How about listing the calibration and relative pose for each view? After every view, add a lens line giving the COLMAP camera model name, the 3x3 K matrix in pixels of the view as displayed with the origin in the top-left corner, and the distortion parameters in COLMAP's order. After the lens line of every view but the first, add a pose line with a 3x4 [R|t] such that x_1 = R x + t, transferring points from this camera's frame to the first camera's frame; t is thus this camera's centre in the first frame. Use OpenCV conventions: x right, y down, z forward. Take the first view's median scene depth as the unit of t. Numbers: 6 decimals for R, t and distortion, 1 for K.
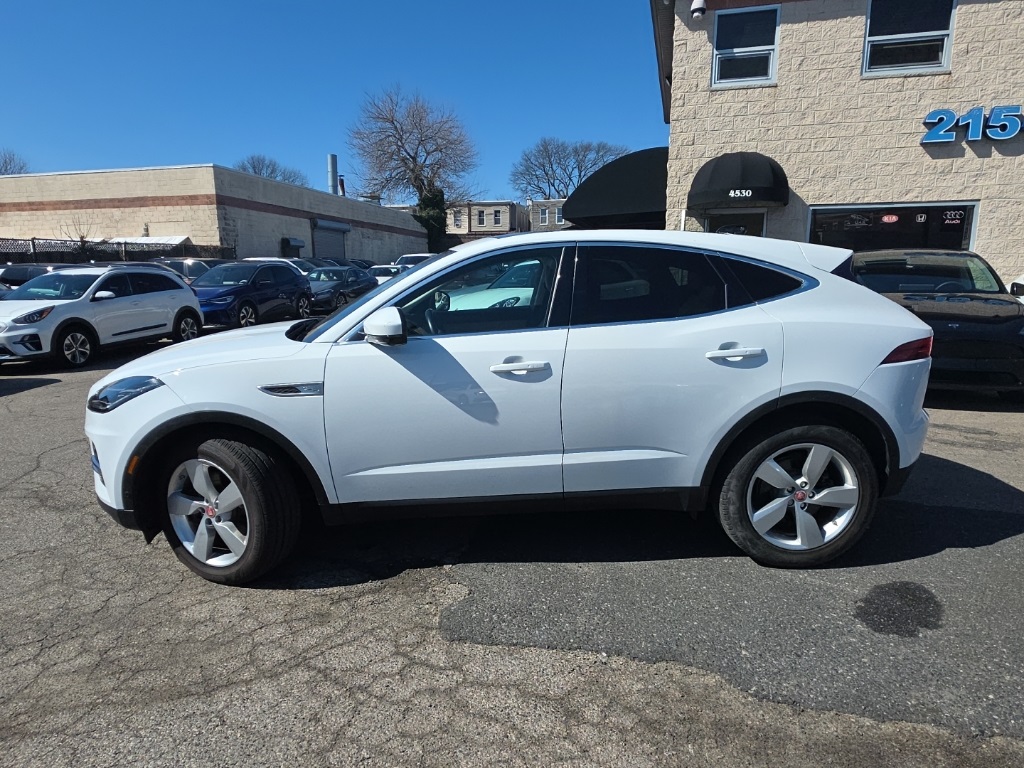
lens RADIAL K [[633.1, 0, 507.0], [0, 633.1, 389.9], [0, 0, 1]] dist [0.013345, -0.006367]
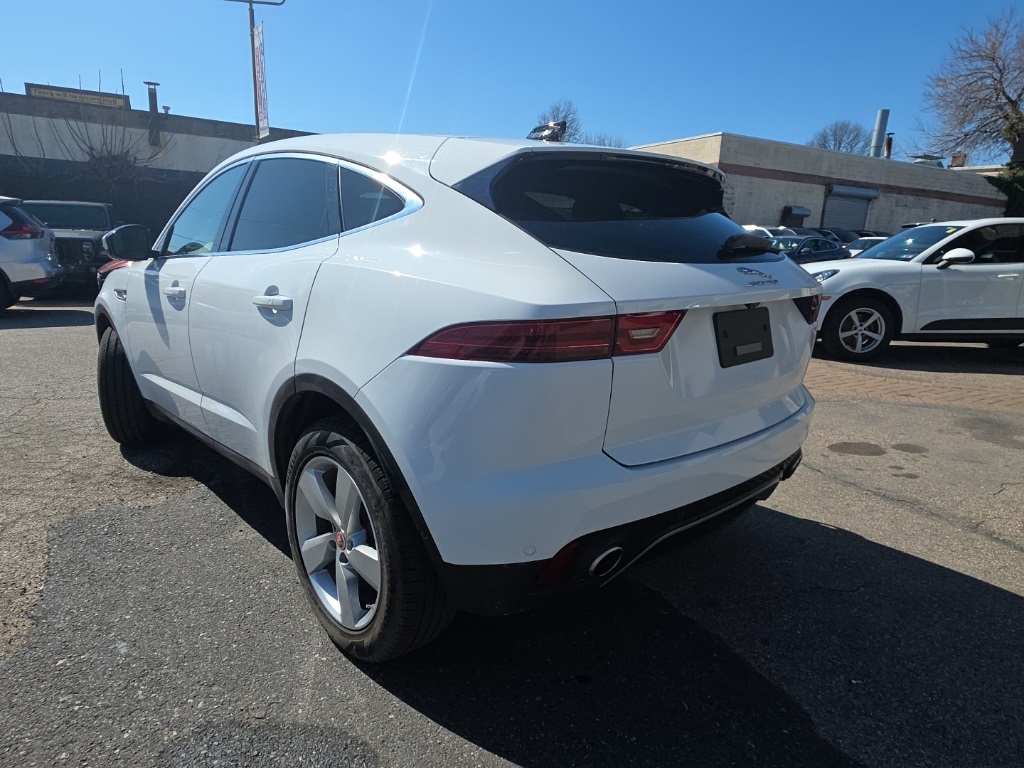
lens RADIAL K [[633.1, 0, 508.2], [0, 633.1, 387.1], [0, 0, 1]] dist [0.013345, -0.006367]
pose [[0.676652, 0.198985, -0.708906, 0.211513], [-0.173562, 0.978765, 0.109068, -0.017549], [0.715555, 0.049238, 0.696819, 0.140266]]
